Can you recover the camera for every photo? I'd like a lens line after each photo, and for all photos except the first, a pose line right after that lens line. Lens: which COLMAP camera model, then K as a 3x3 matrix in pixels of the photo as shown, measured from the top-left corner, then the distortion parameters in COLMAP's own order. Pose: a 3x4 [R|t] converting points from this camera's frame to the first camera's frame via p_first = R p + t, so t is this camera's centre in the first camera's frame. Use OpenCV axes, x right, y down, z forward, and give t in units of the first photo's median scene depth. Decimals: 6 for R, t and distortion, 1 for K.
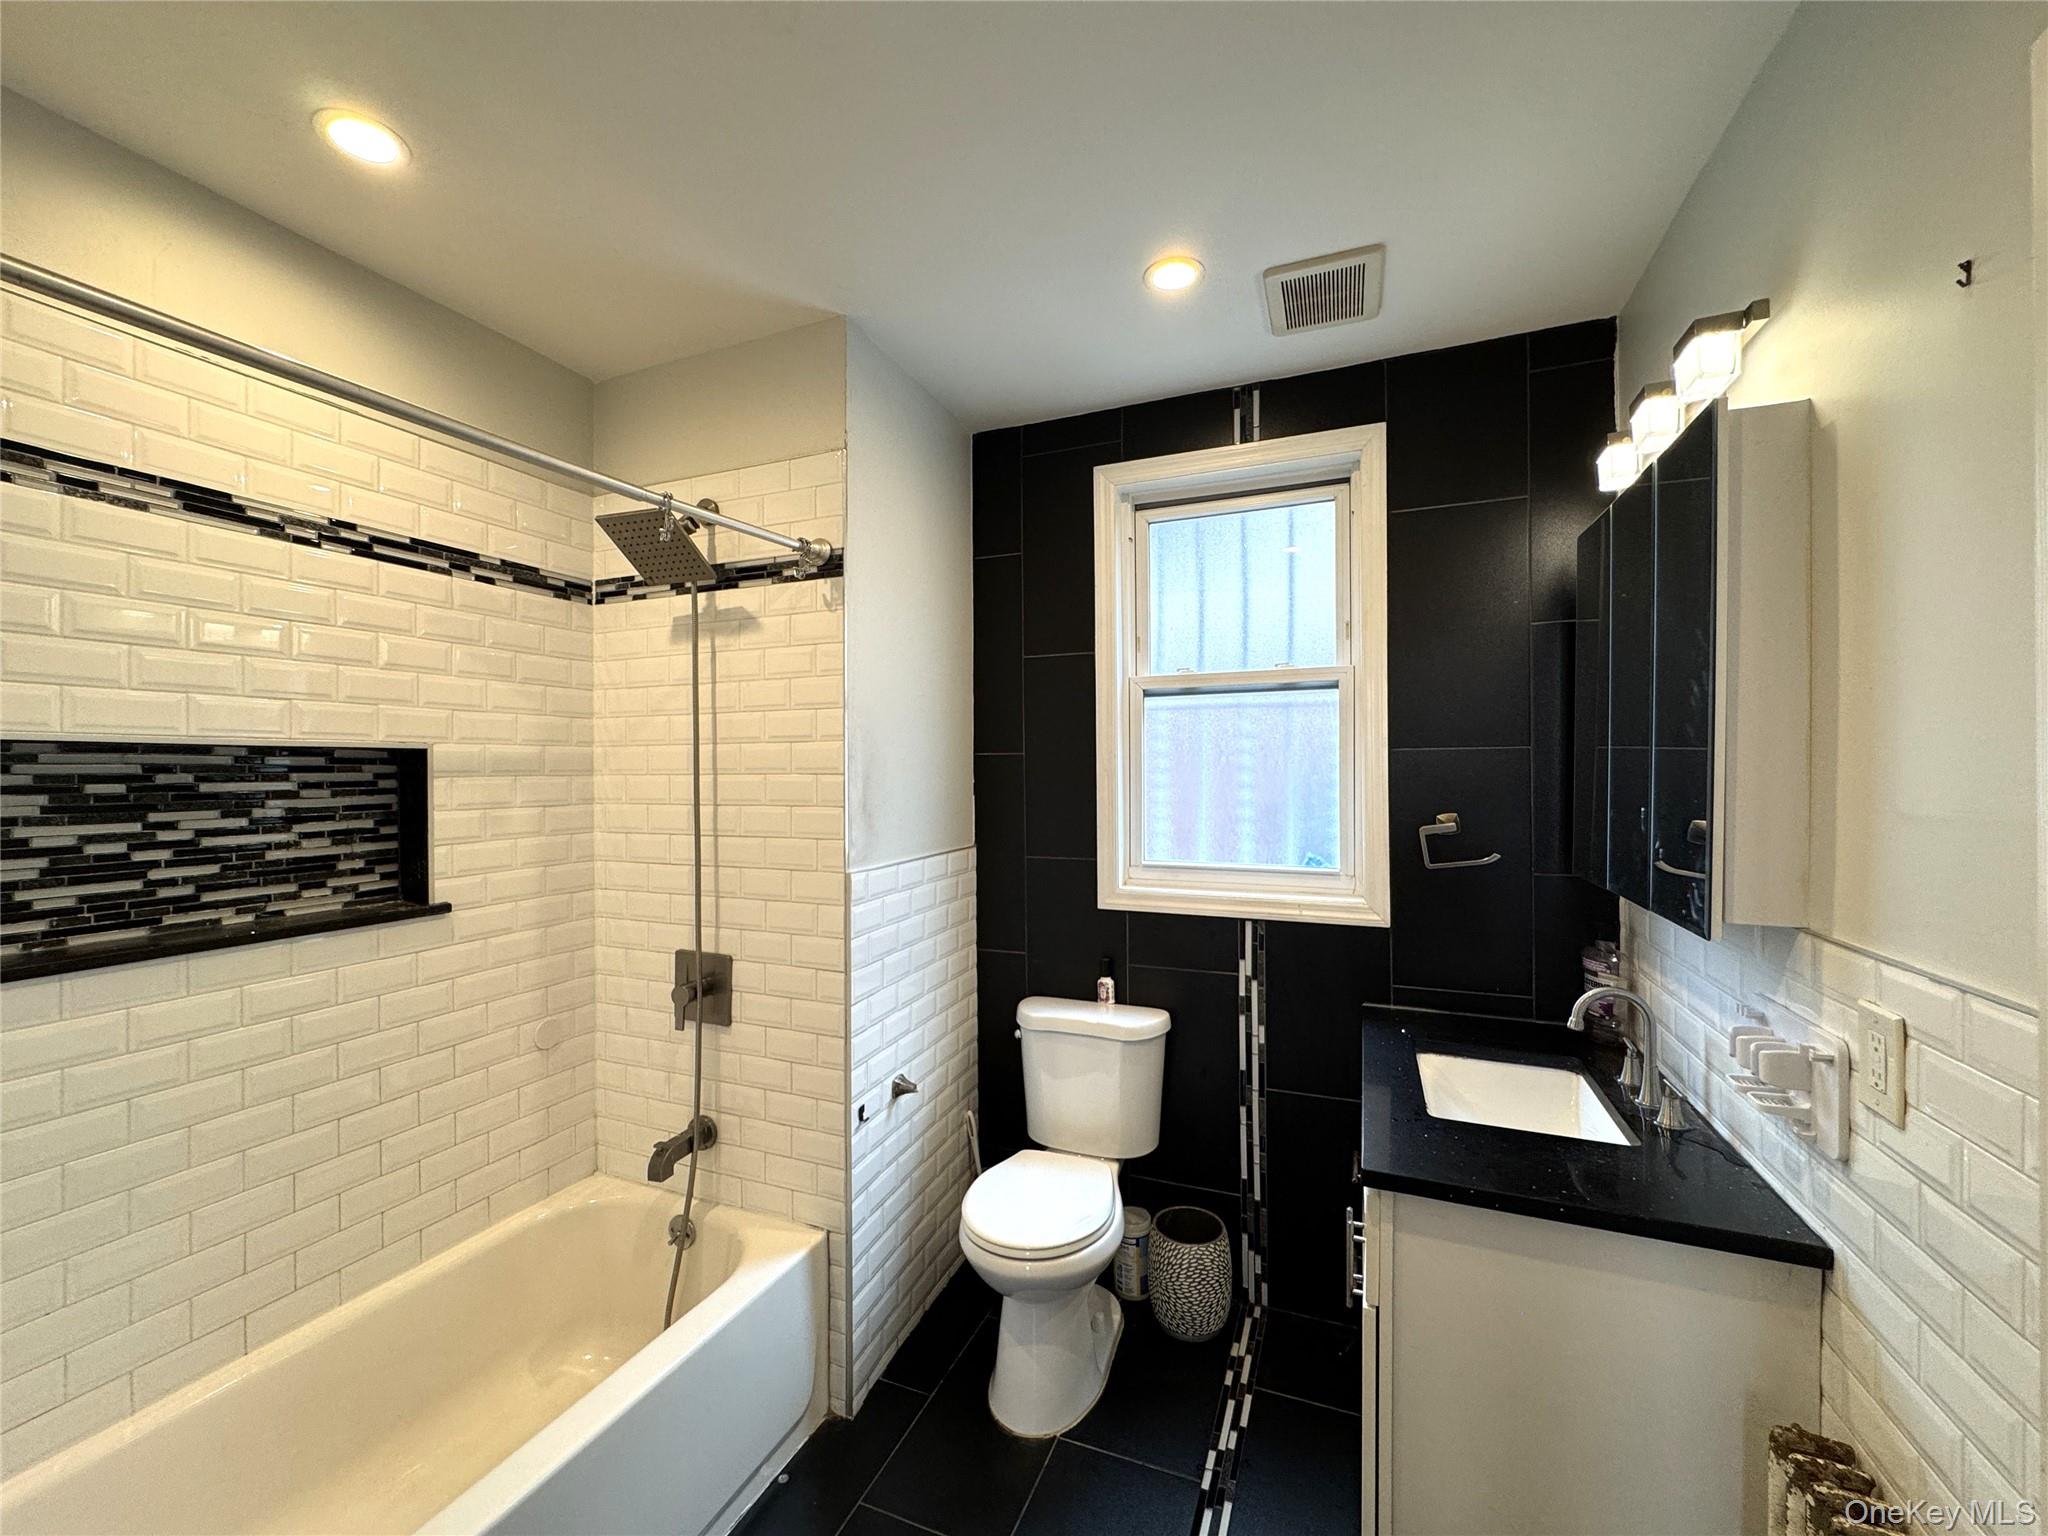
lens RADIAL K [[821.0, 0, 1031.2], [0, 821.0, 769.6], [0, 0, 1]] dist [-0.001247, 0.000088]
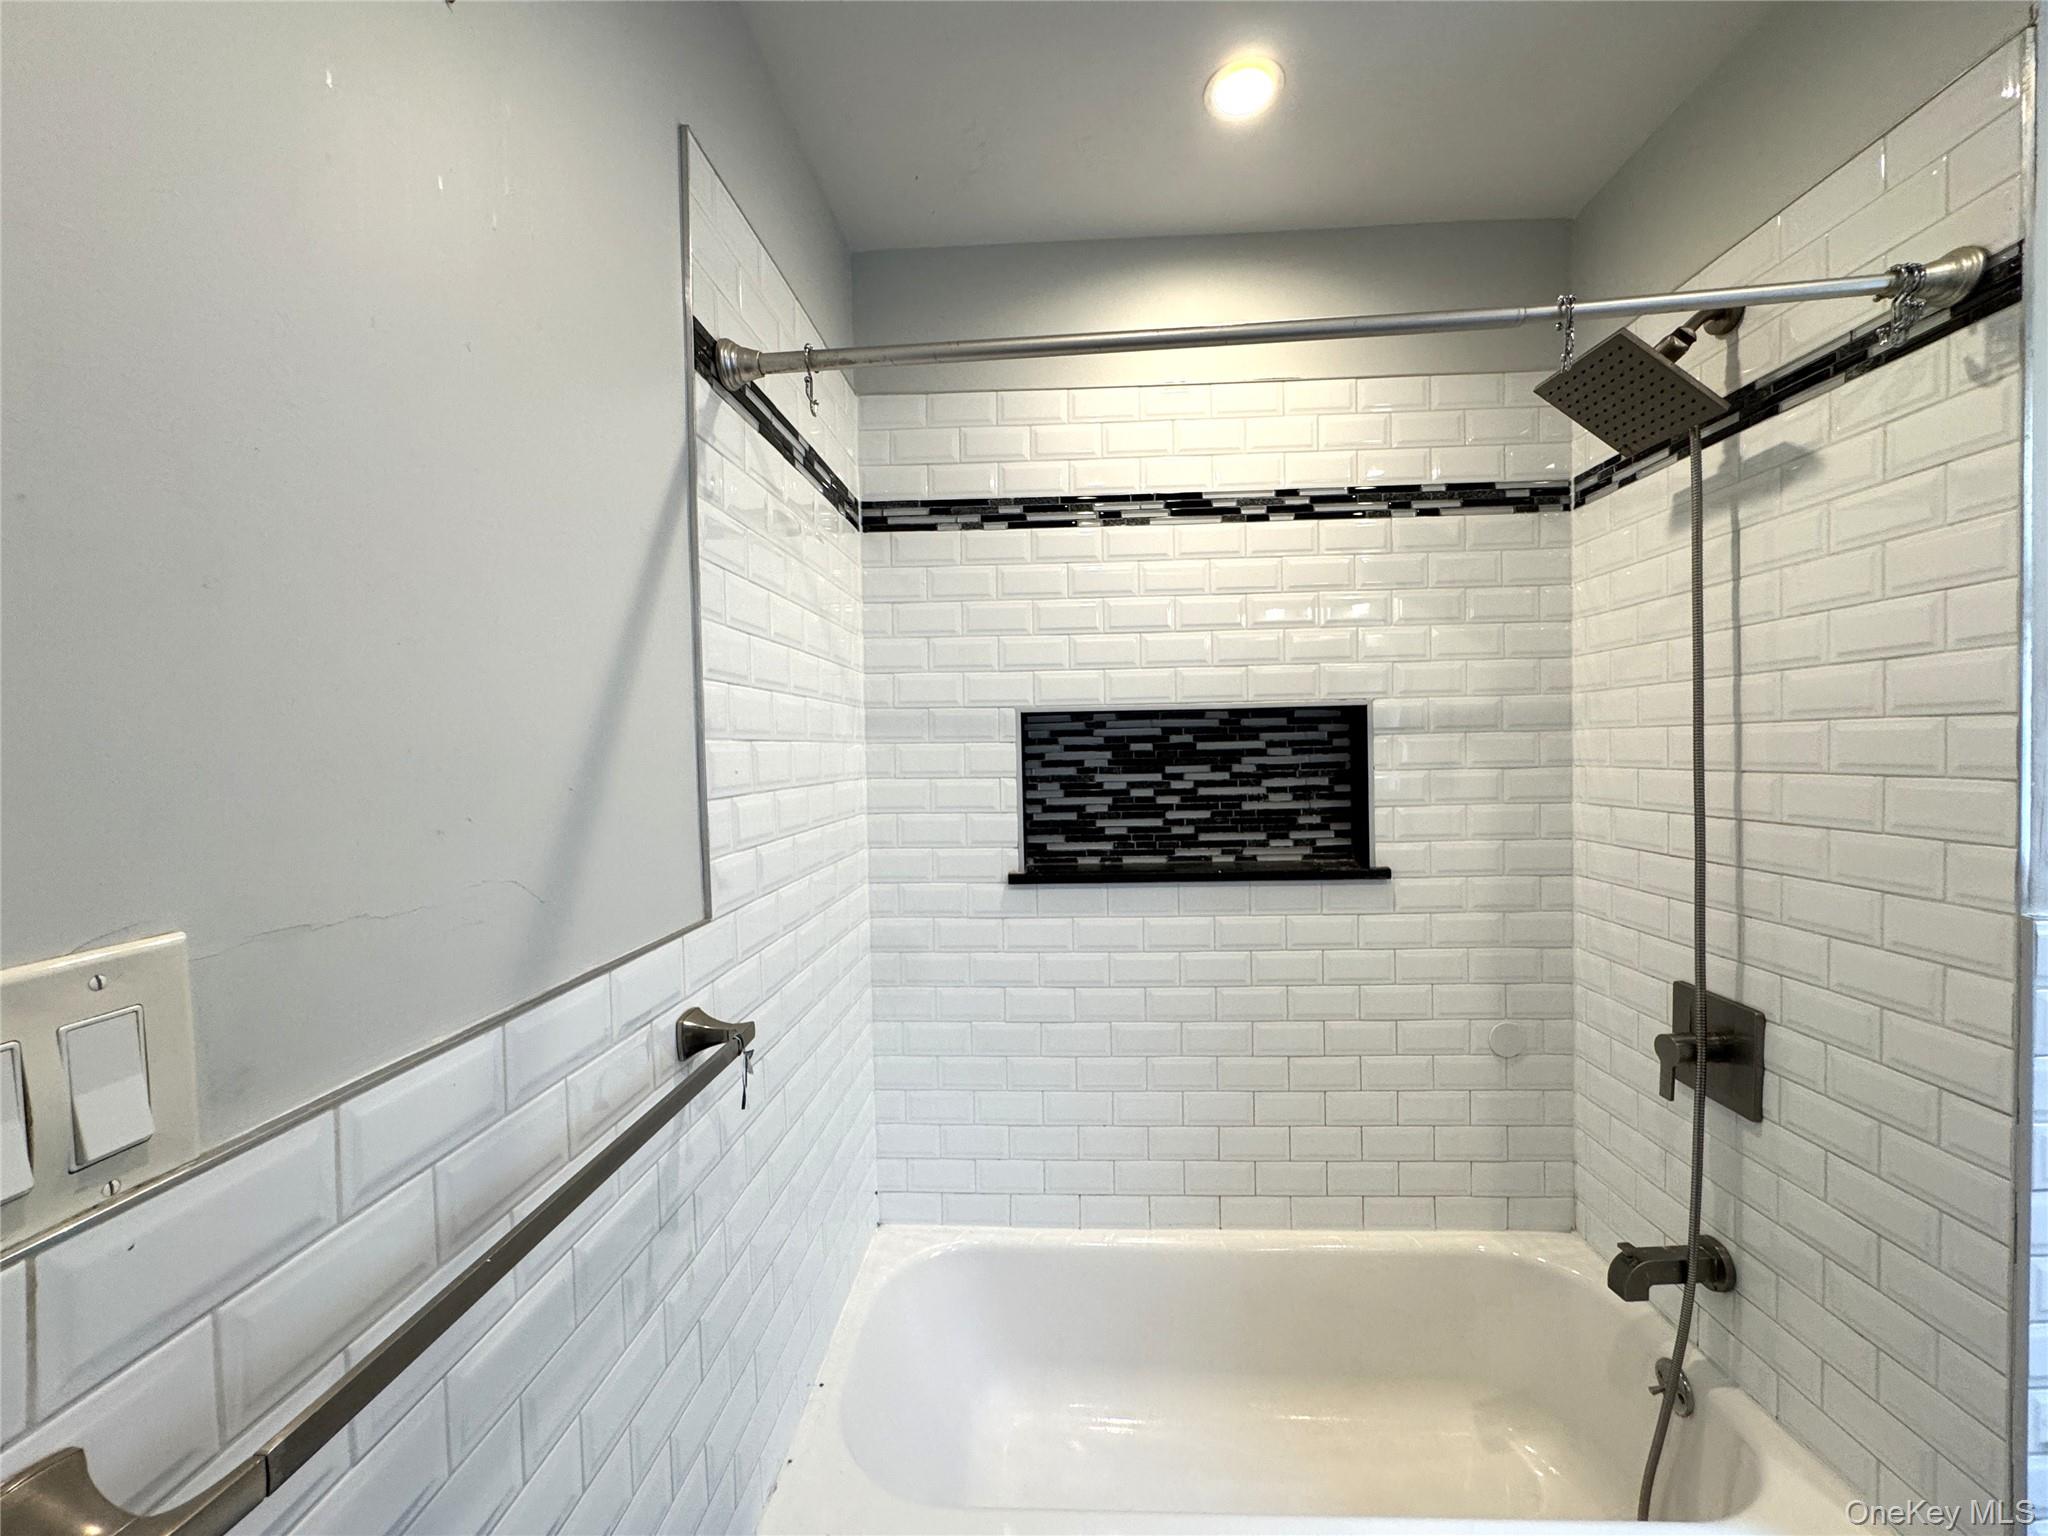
lens RADIAL K [[821.0, 0, 1031.2], [0, 821.0, 769.6], [0, 0, 1]] dist [-0.001247, 0.000088]
pose [[0.335940, 0.020652, -0.941657, 0.035237], [0.019894, 0.999381, 0.029015, 0.013891], [0.941673, -0.028480, 0.335321, 0.301155]]
